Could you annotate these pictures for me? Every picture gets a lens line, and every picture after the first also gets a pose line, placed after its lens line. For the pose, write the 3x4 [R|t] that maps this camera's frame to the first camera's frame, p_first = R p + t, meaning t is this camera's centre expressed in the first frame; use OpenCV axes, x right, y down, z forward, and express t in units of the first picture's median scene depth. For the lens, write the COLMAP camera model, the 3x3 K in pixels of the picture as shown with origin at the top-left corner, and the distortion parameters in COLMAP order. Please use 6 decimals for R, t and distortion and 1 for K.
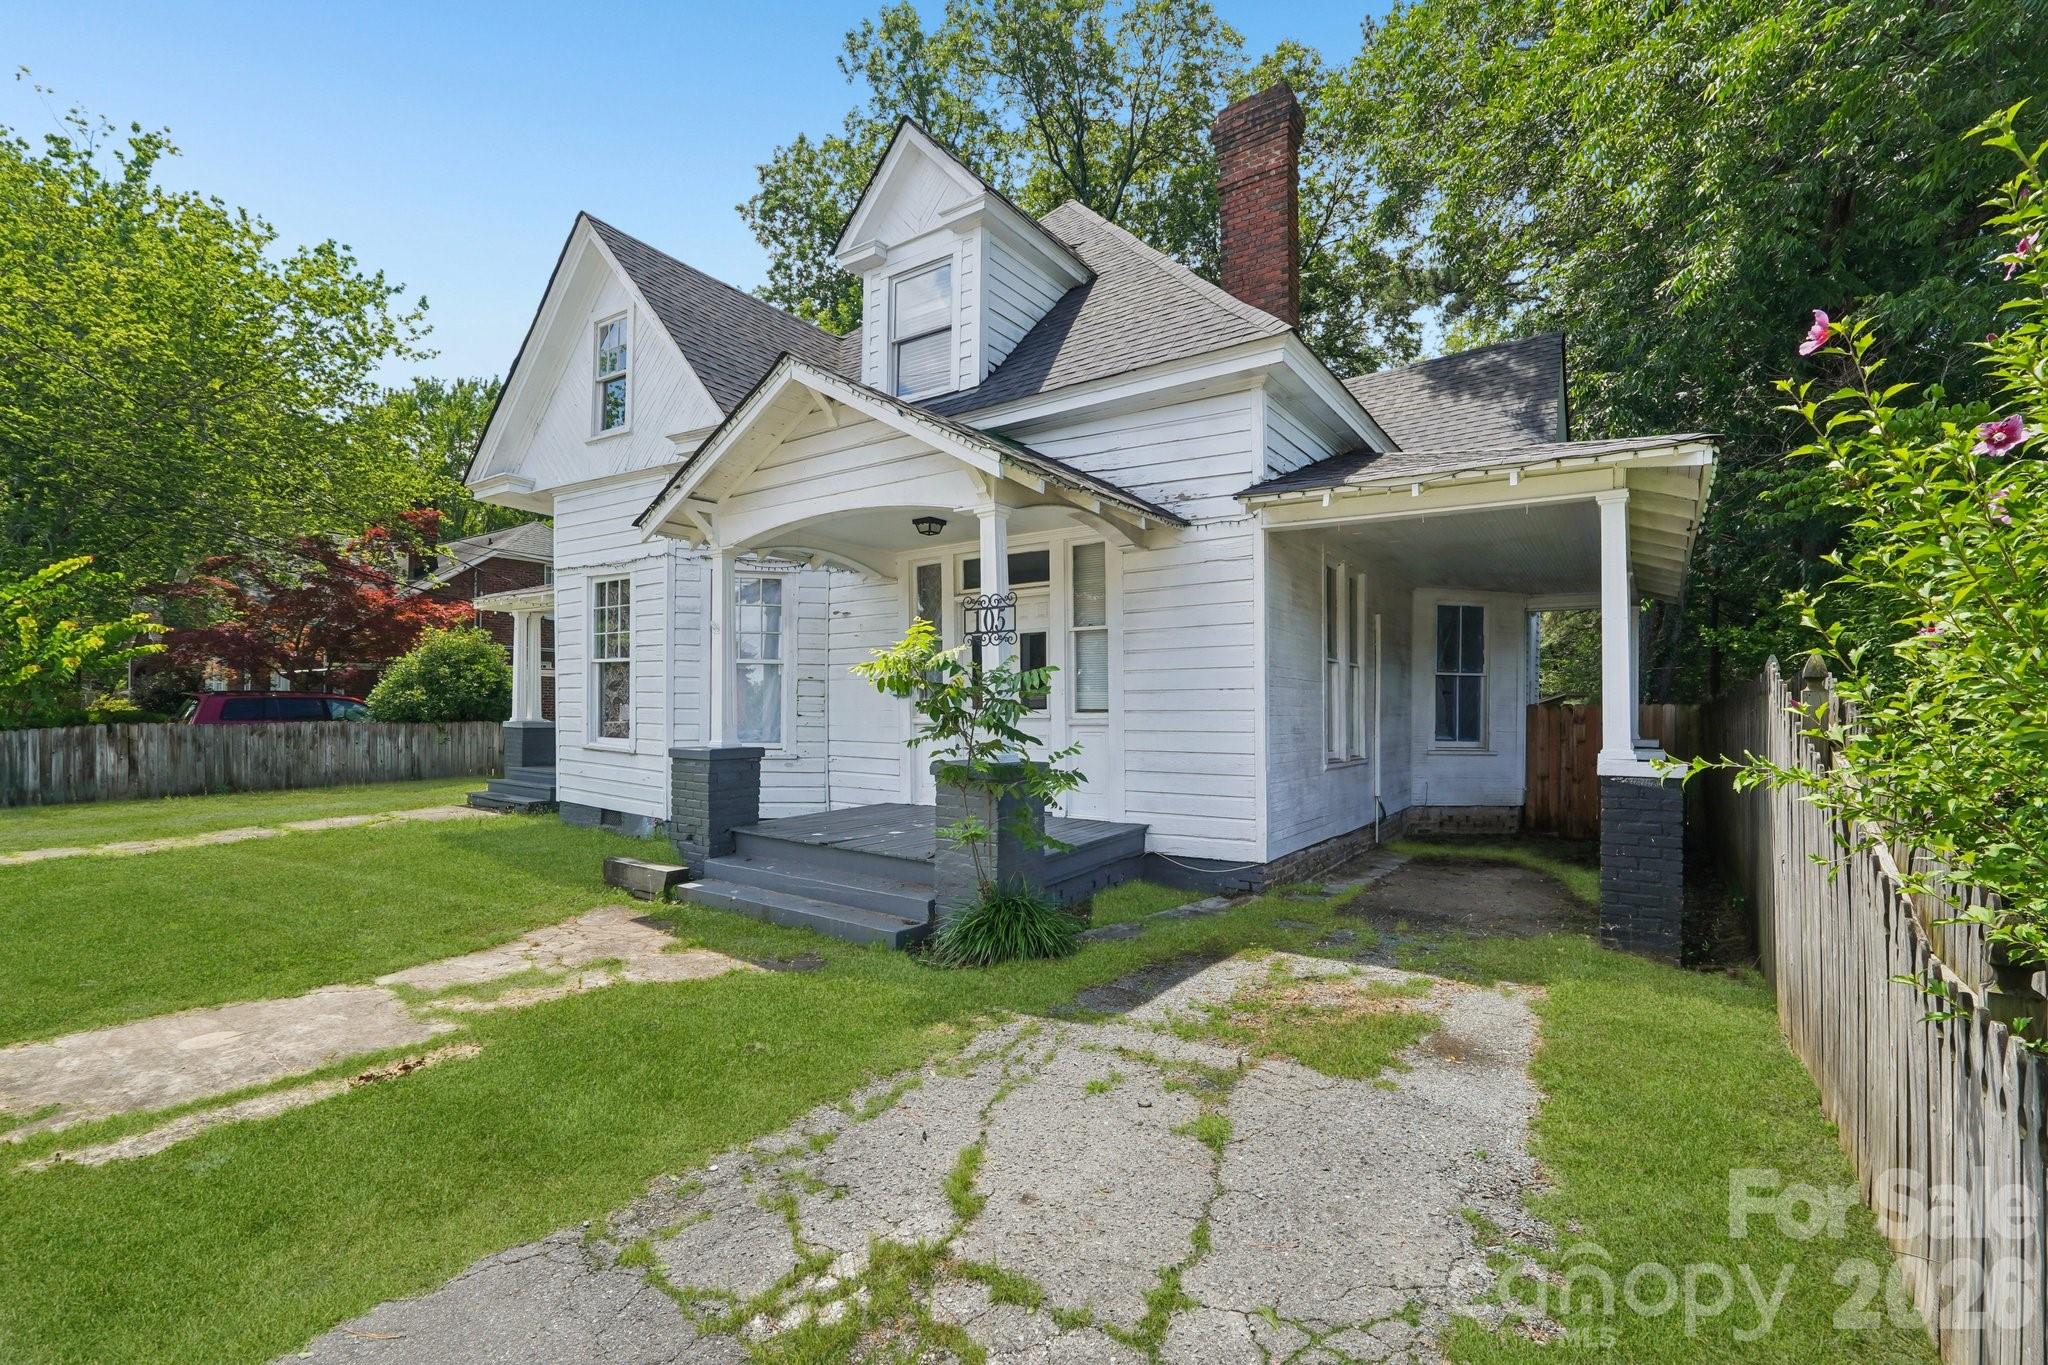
lens RADIAL K [[883.1, 0, 1022.0], [0, 883.1, 672.9], [0, 0, 1]] dist [-0.018823, 0.009235]
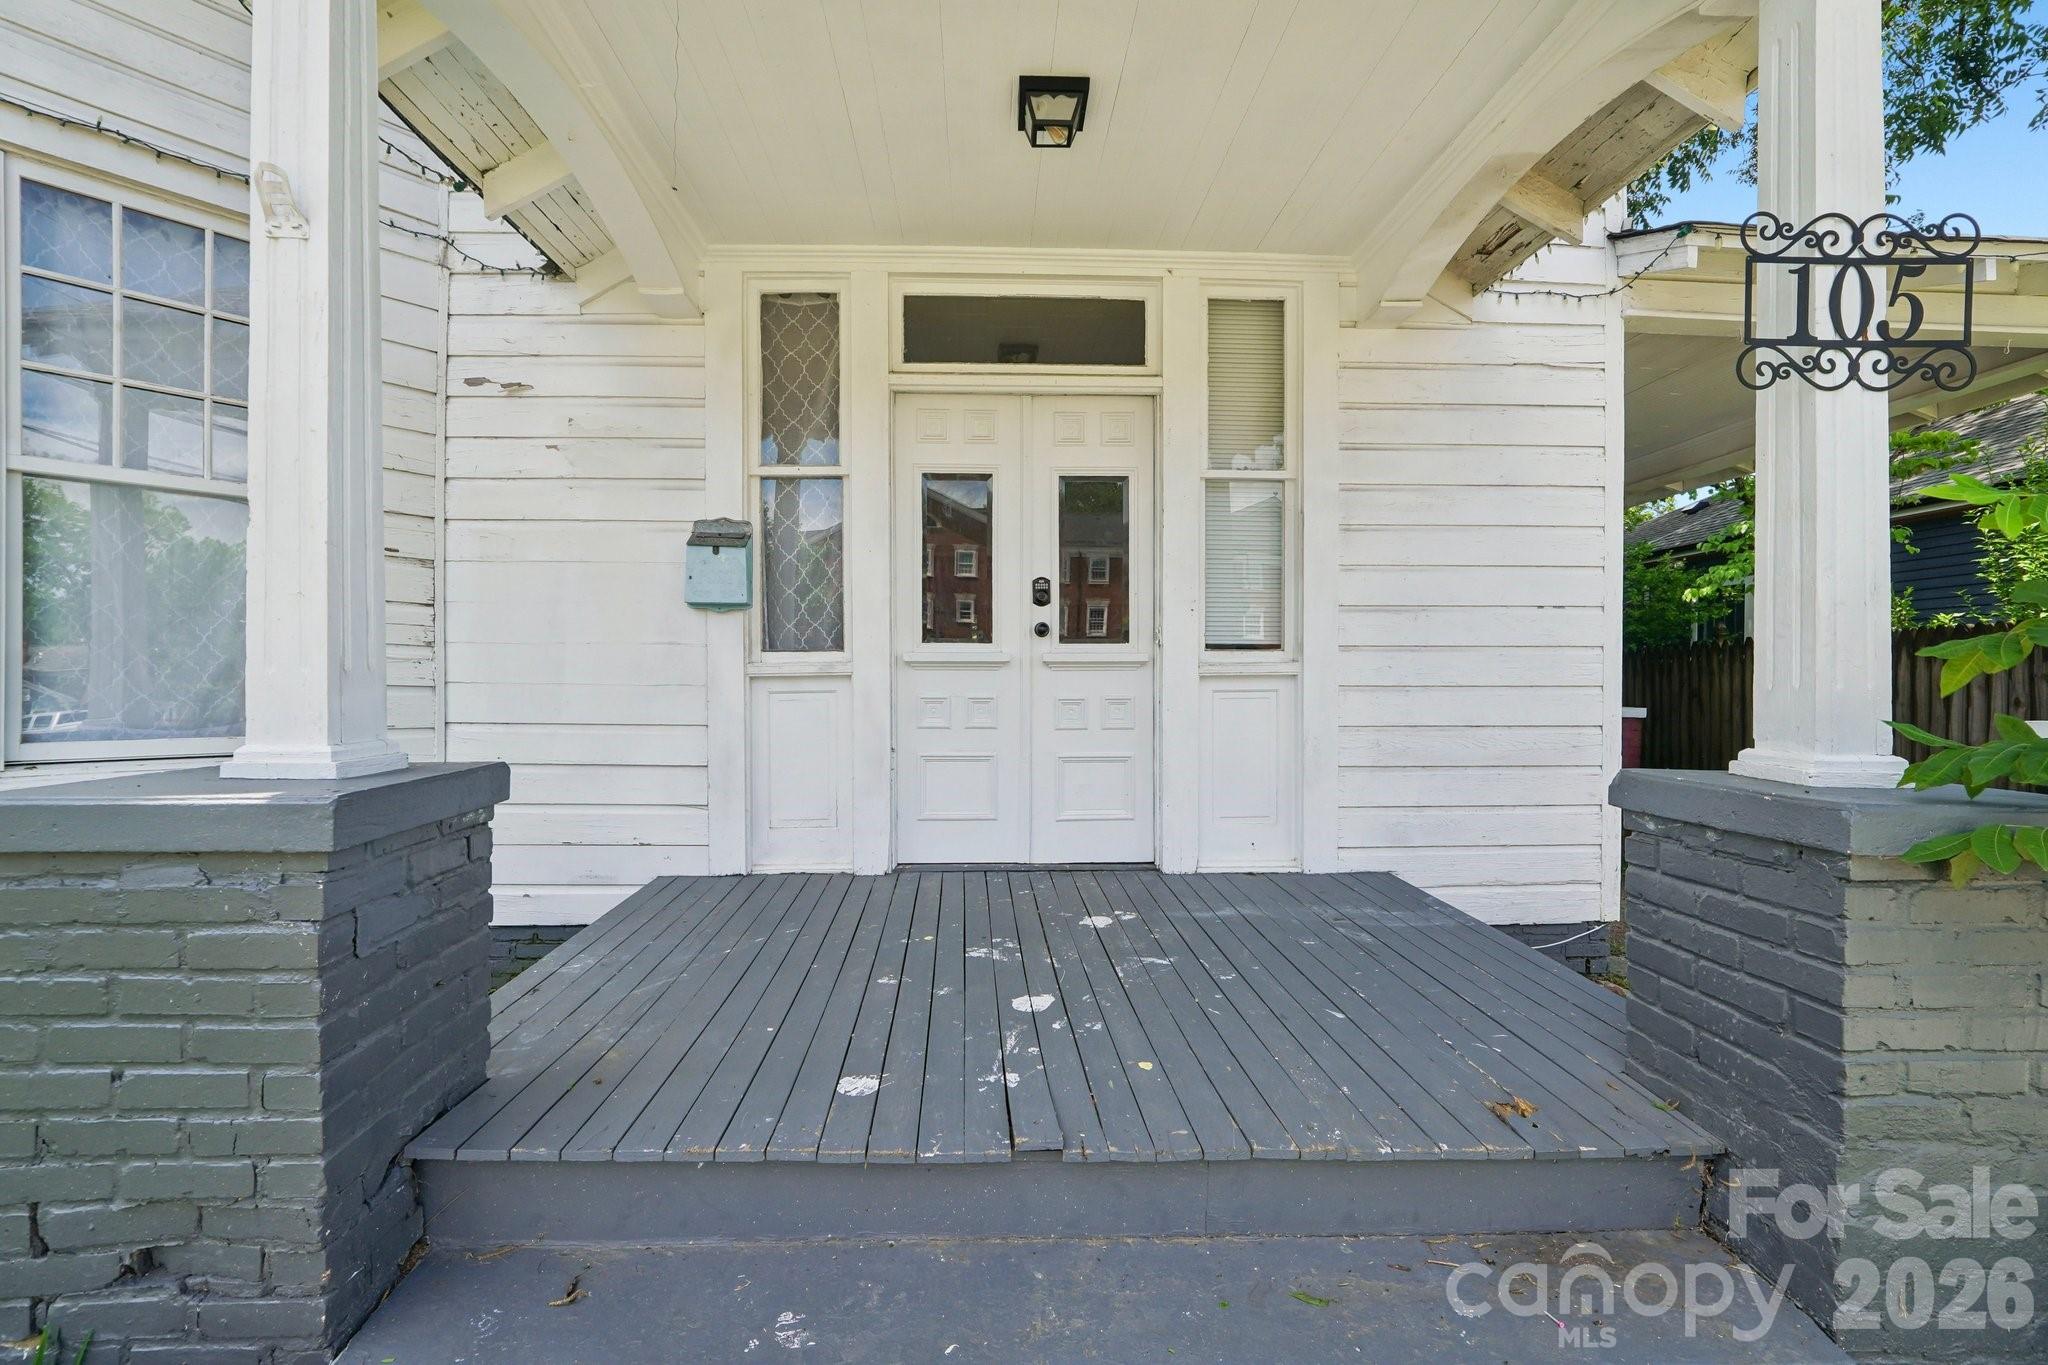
lens RADIAL K [[901.1, 0, 1020.7], [0, 901.1, 662.6], [0, 0, 1]] dist [-0.000243, -0.000165]
pose [[0.791907, 0.010361, 0.610553, -0.334010], [-0.028727, 0.999381, 0.020300, 0.047104], [-0.609965, -0.033615, 0.791715, 0.708994]]
